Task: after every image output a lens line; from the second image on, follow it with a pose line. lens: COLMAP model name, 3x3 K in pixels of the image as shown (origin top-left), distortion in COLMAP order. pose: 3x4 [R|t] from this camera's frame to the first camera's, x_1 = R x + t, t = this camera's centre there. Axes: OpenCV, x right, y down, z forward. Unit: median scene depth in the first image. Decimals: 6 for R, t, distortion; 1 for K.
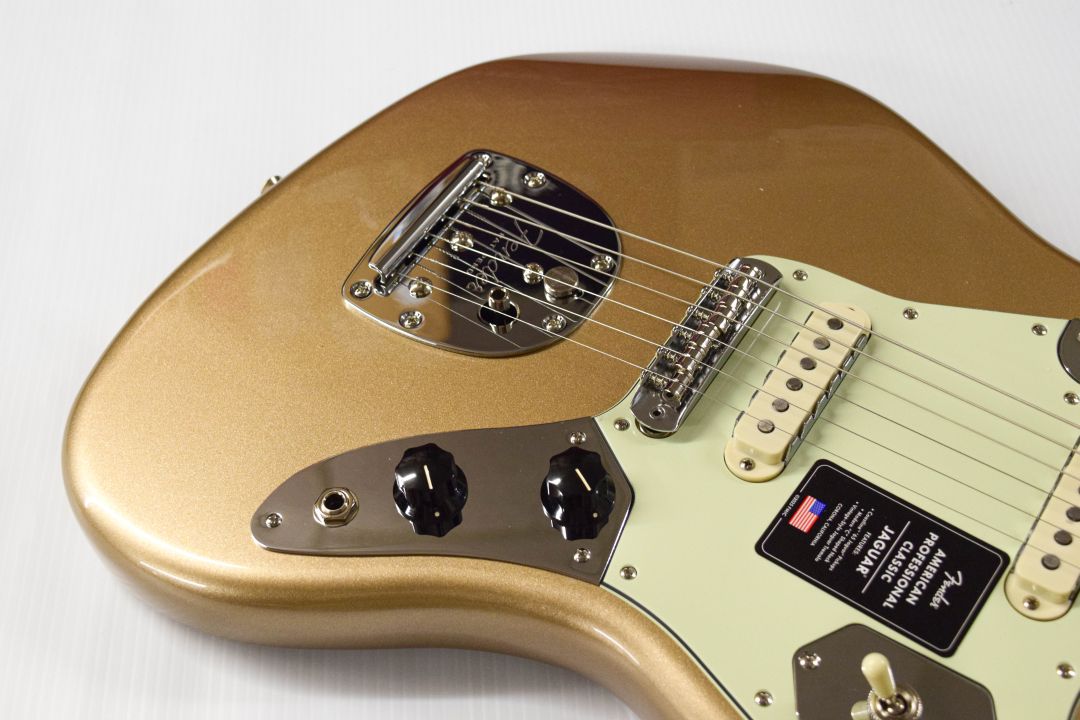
lens RADIAL K [[1455.5, 0, 539.0], [0, 1455.5, 362.8], [0, 0, 1]] dist [-0.043538, 0.000000]
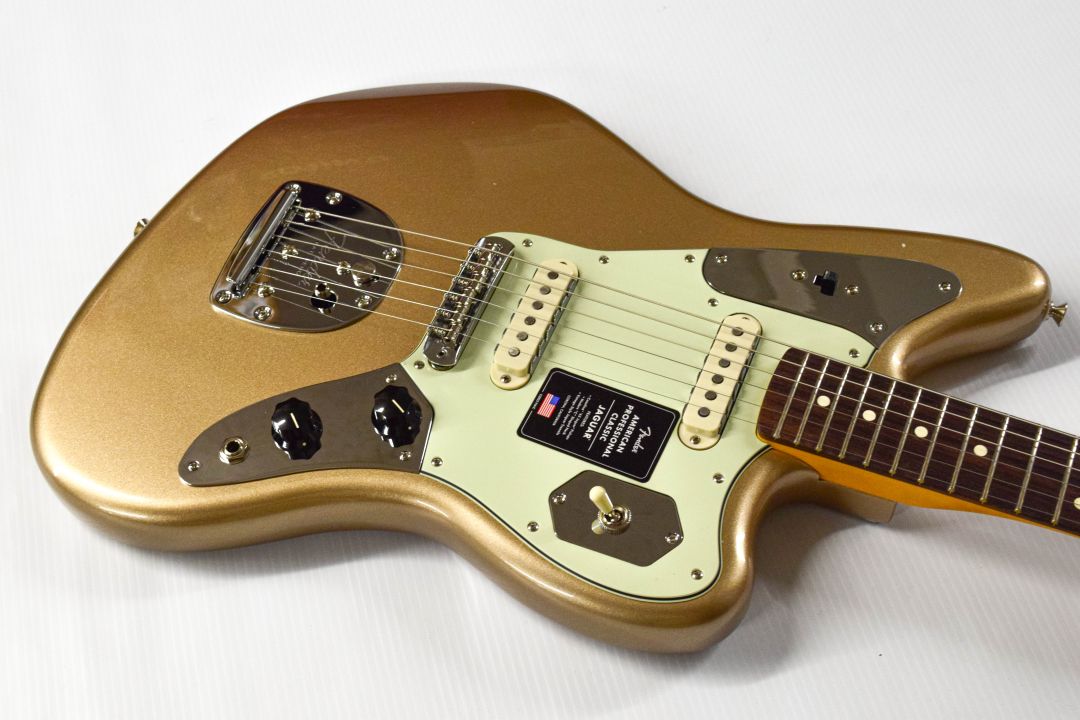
lens RADIAL K [[1455.5, 0, 542.5], [0, 1455.5, 357.3], [0, 0, 1]] dist [-0.043538, 0.000000]
pose [[0.981369, -0.151222, 0.118516, 0.006058], [0.144411, 0.987437, 0.064144, -0.043329], [-0.126727, -0.045834, 0.990878, -0.495144]]
